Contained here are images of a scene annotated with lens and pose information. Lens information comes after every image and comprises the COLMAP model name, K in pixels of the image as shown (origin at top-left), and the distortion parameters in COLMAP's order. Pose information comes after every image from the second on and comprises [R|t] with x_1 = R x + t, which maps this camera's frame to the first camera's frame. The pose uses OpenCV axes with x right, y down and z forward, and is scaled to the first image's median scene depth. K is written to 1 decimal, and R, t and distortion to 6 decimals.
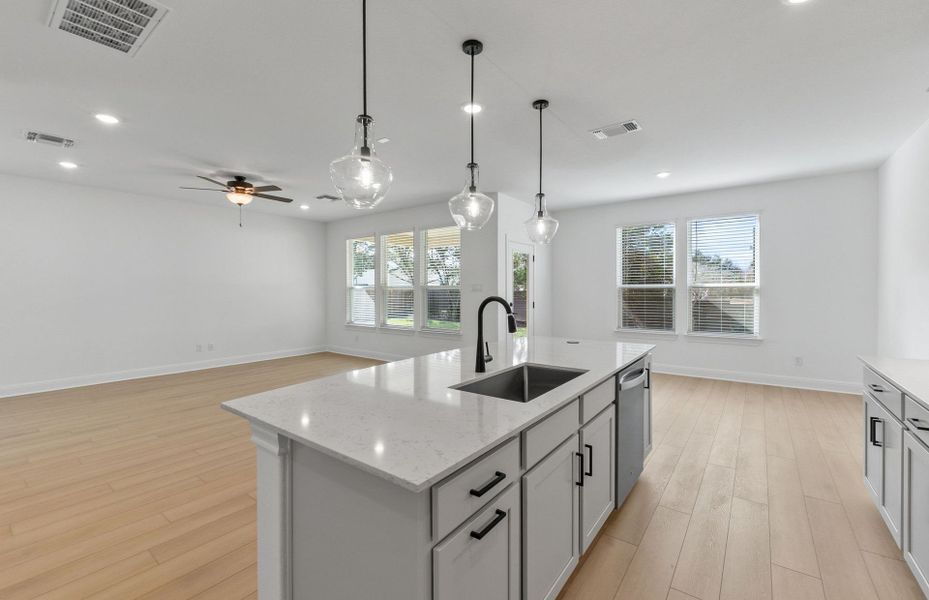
lens RADIAL K [[387.4, 0, 465.8], [0, 387.4, 294.3], [0, 0, 1]] dist [-0.001941, -0.001328]
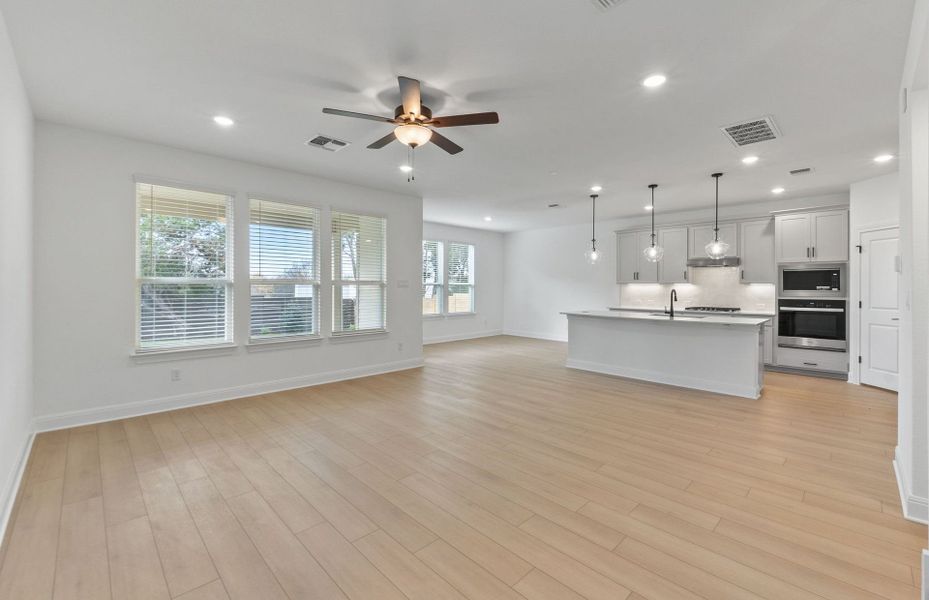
lens RADIAL K [[387.4, 0, 466.6], [0, 387.4, 288.8], [0, 0, 1]] dist [-0.001941, -0.001328]
pose [[0.150264, -0.005003, 0.988633, -1.935089], [0.006957, 0.999968, 0.004003, -0.011185], [-0.988621, 0.006276, 0.150294, 1.362434]]
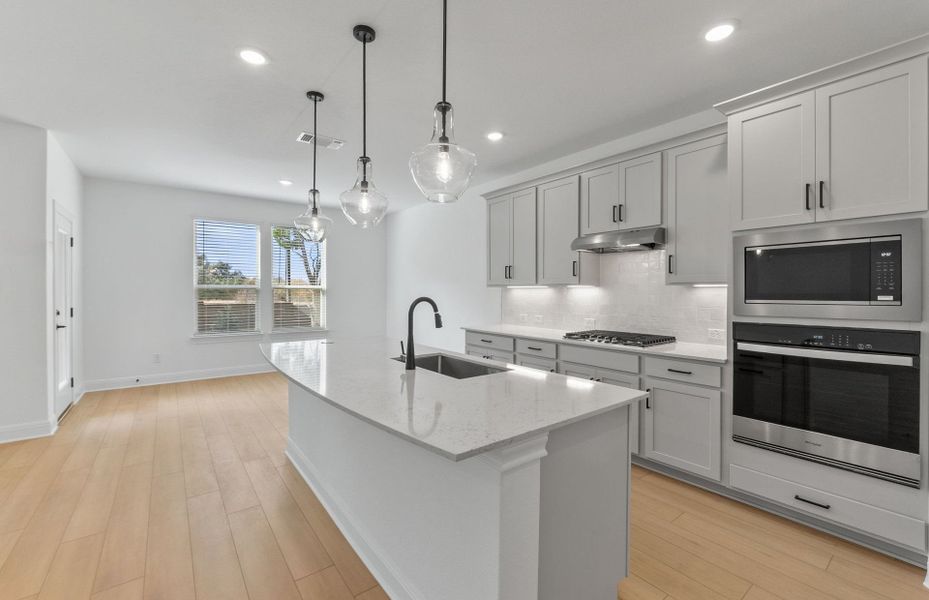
lens RADIAL K [[387.4, 0, 466.3], [0, 387.4, 294.2], [0, 0, 1]] dist [-0.001941, -0.001328]
pose [[0.263764, -0.006258, 0.964567, -0.631293], [0.008092, 0.999958, 0.004275, -0.004017], [-0.964553, 0.006678, 0.263803, 0.392728]]
